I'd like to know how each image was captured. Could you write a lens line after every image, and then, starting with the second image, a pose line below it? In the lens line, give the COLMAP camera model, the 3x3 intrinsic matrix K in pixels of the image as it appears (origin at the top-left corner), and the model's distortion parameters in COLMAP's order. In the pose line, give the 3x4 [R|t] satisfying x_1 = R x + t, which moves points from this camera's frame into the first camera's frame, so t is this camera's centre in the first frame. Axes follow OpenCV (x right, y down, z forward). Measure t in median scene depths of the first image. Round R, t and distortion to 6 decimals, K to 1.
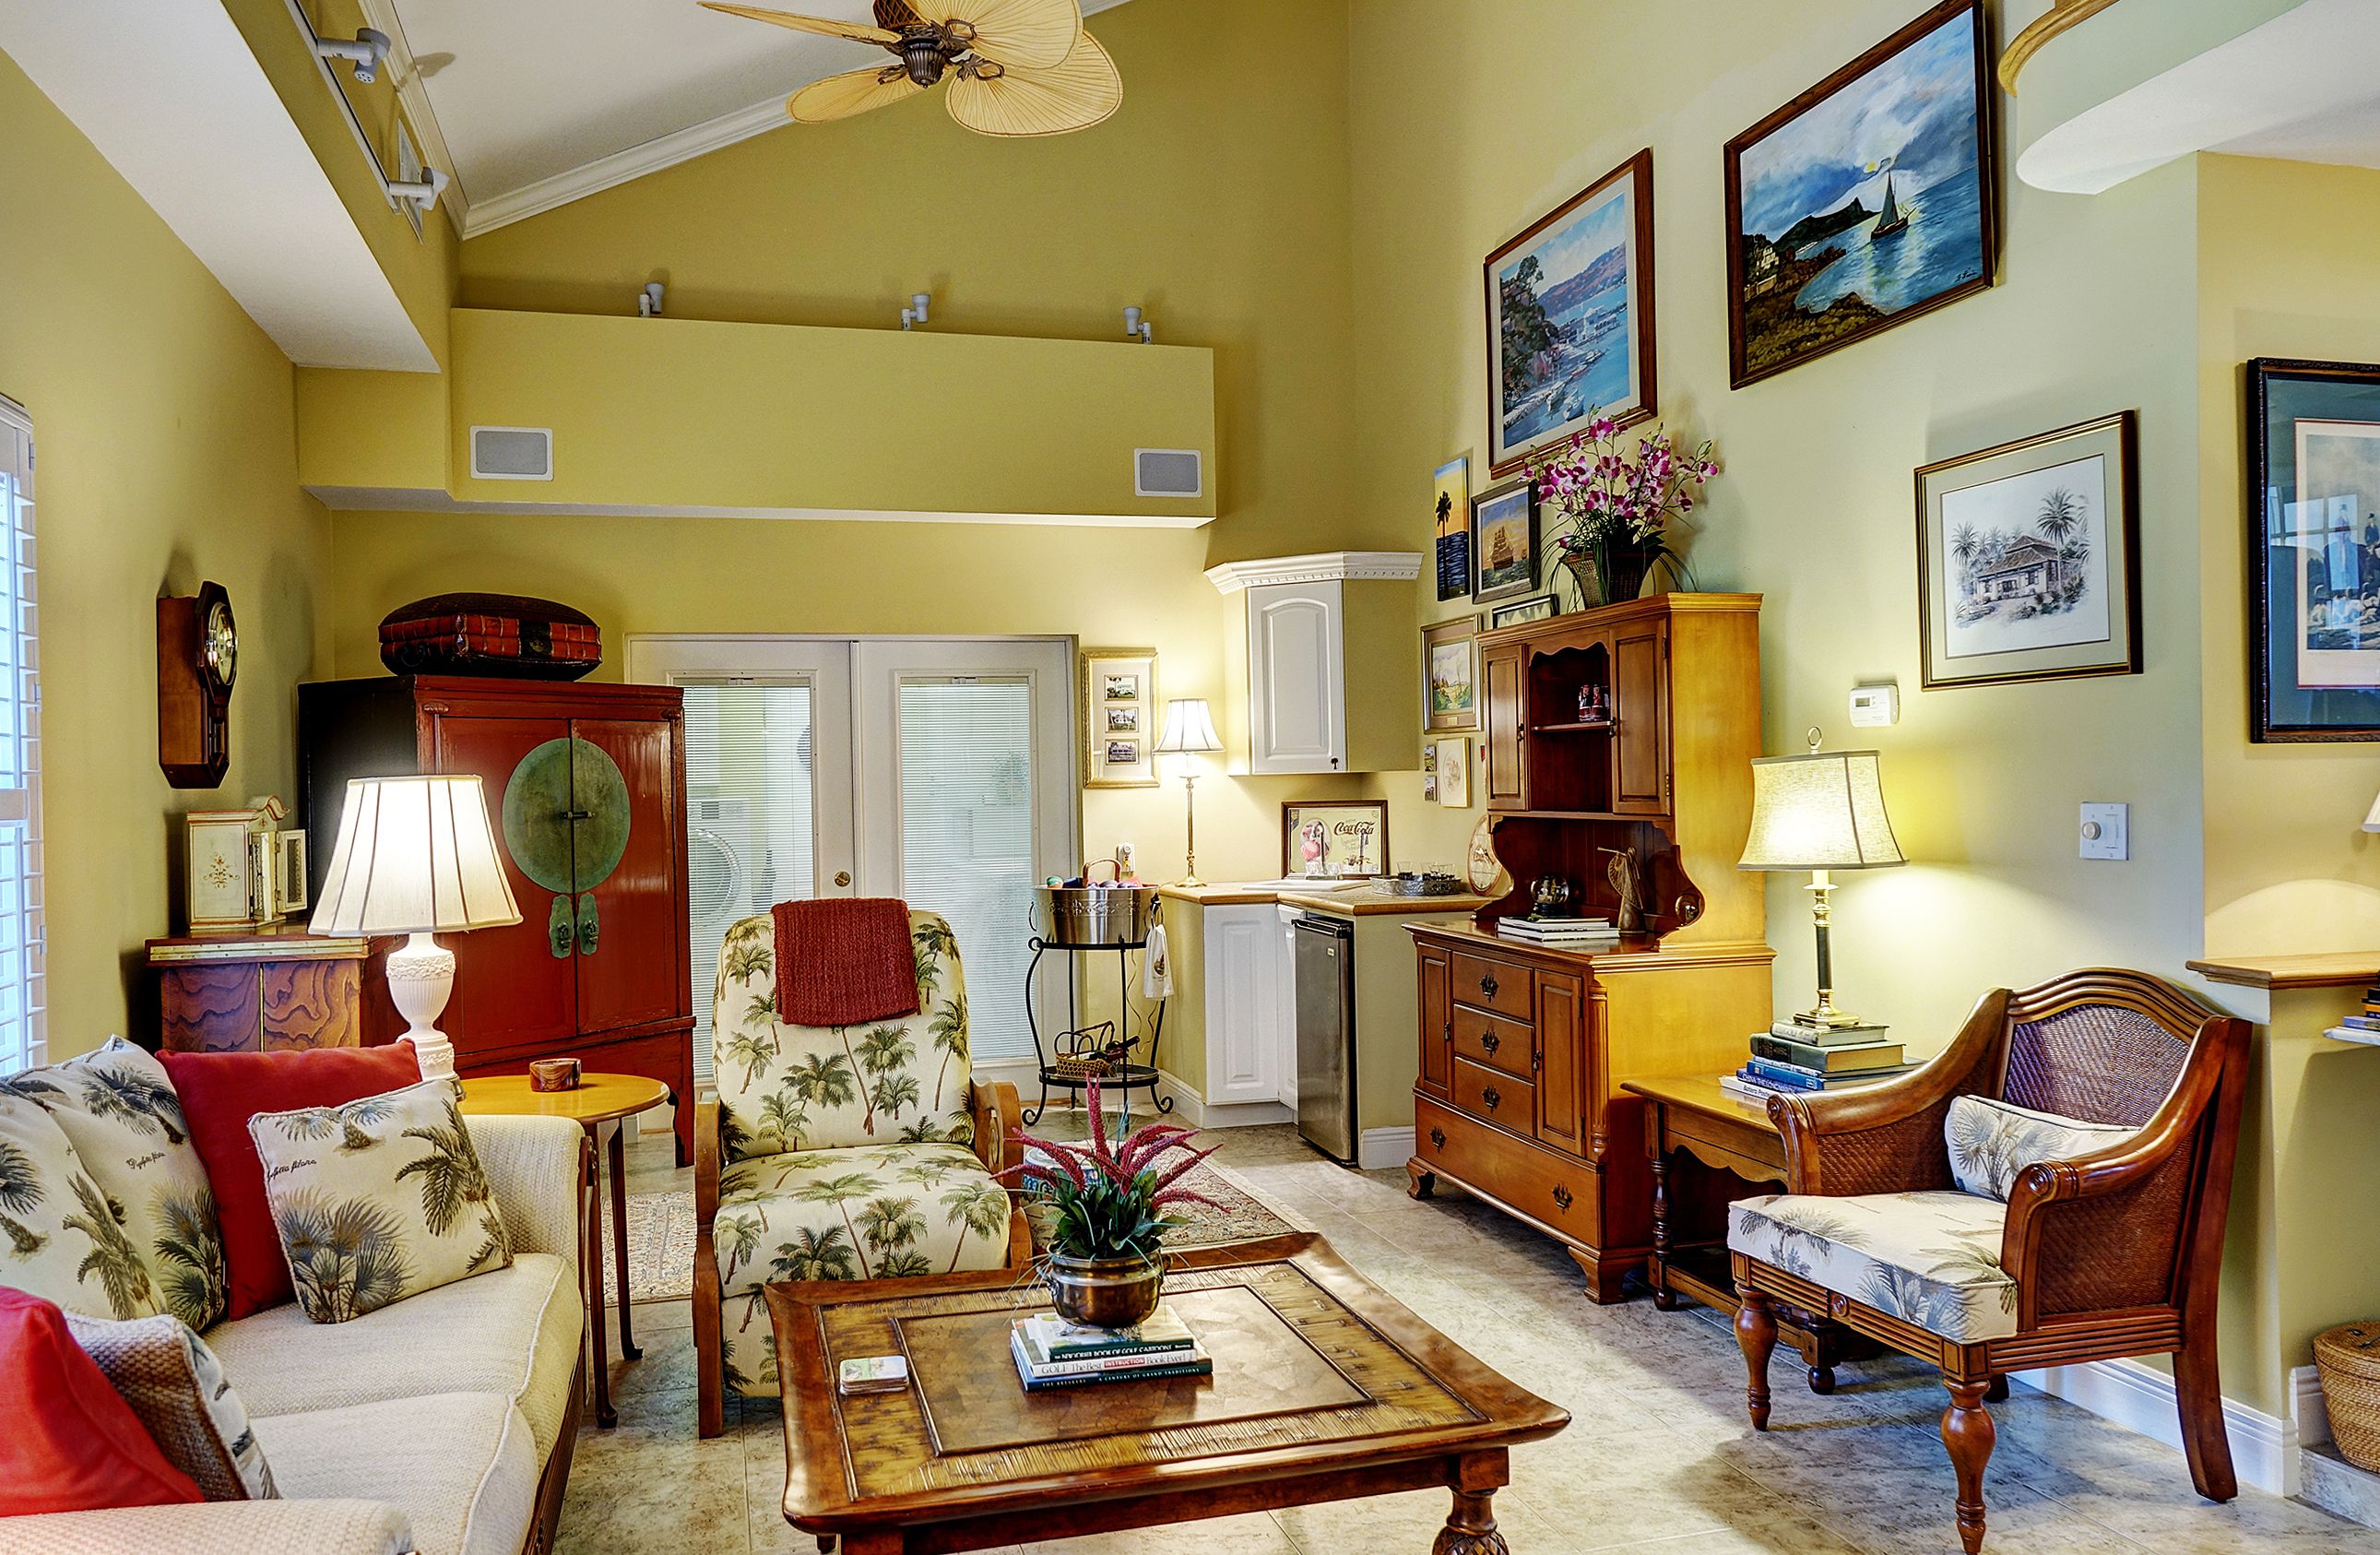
lens RADIAL K [[1737.9, 0, 1185.6], [0, 1737.9, 772.3], [0, 0, 1]] dist [0.002460, 0.003250]
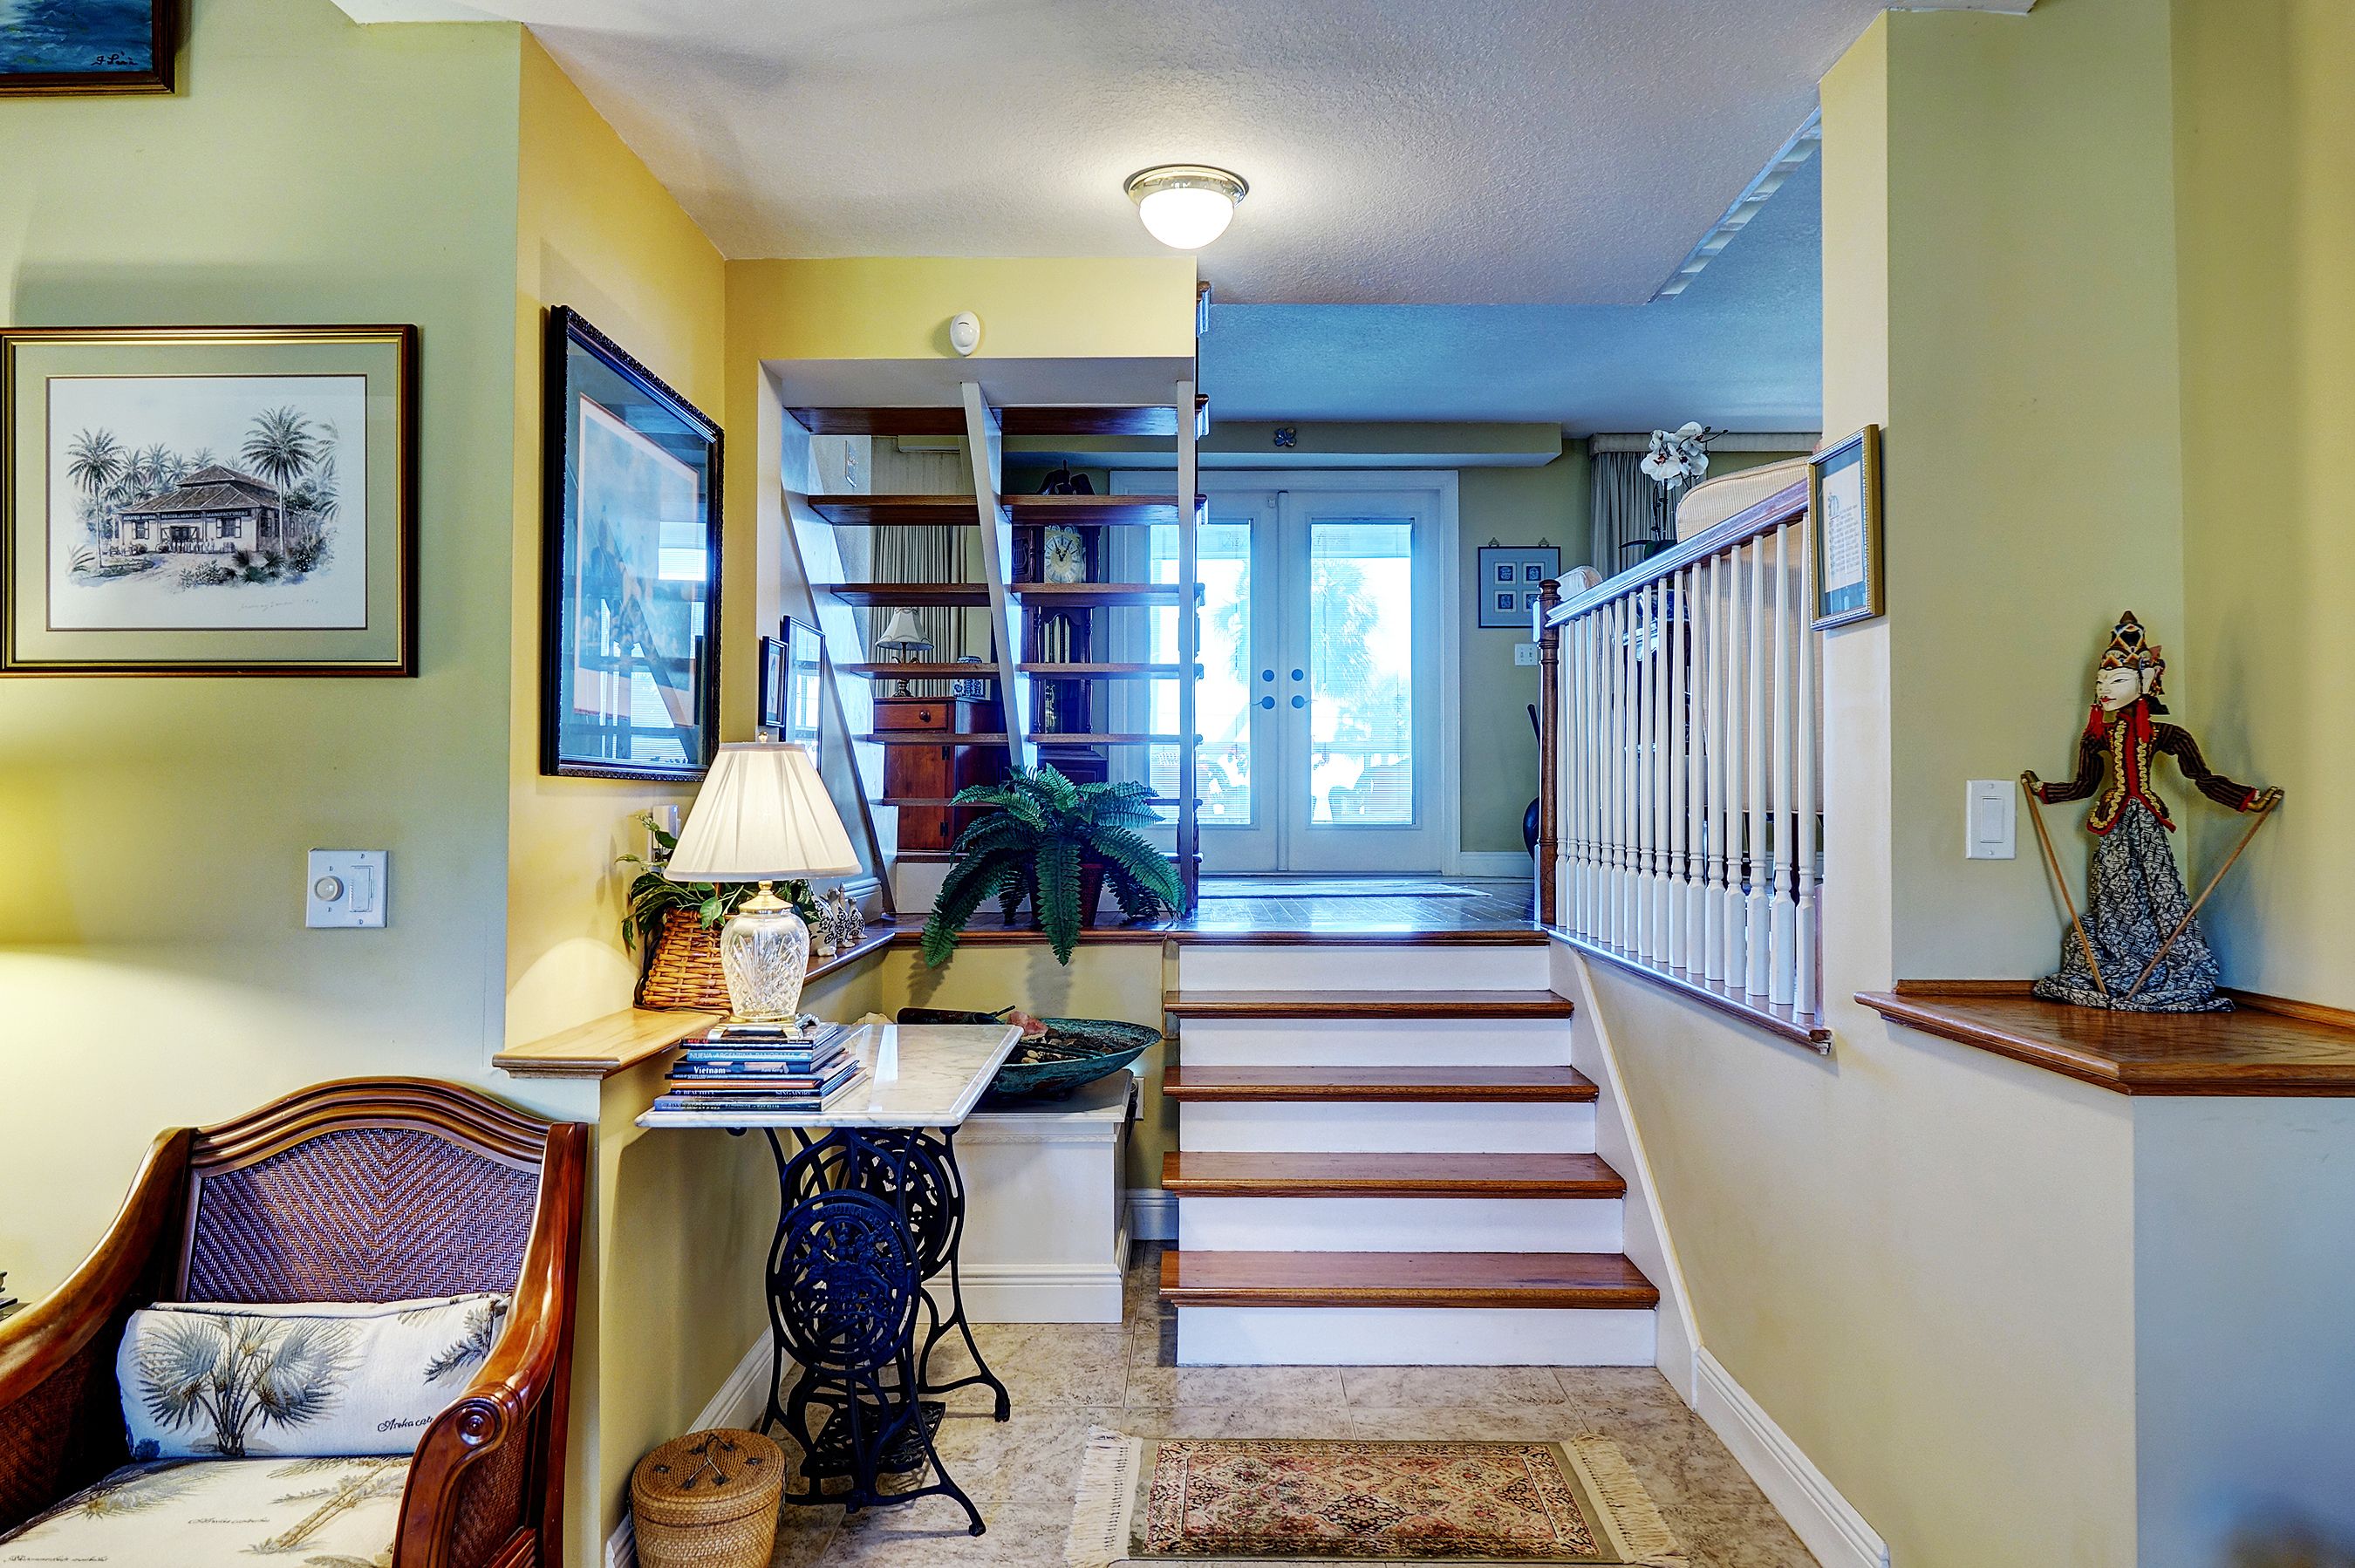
lens RADIAL K [[1635.5, 0, 1174.8], [0, 1635.5, 773.4], [0, 0, 1]] dist [0.003884, -0.001656]
pose [[0.284233, 0.034495, 0.958135, -0.031152], [-0.012741, 0.999400, -0.032201, 0.002932], [-0.958671, -0.003055, 0.284502, 0.452210]]
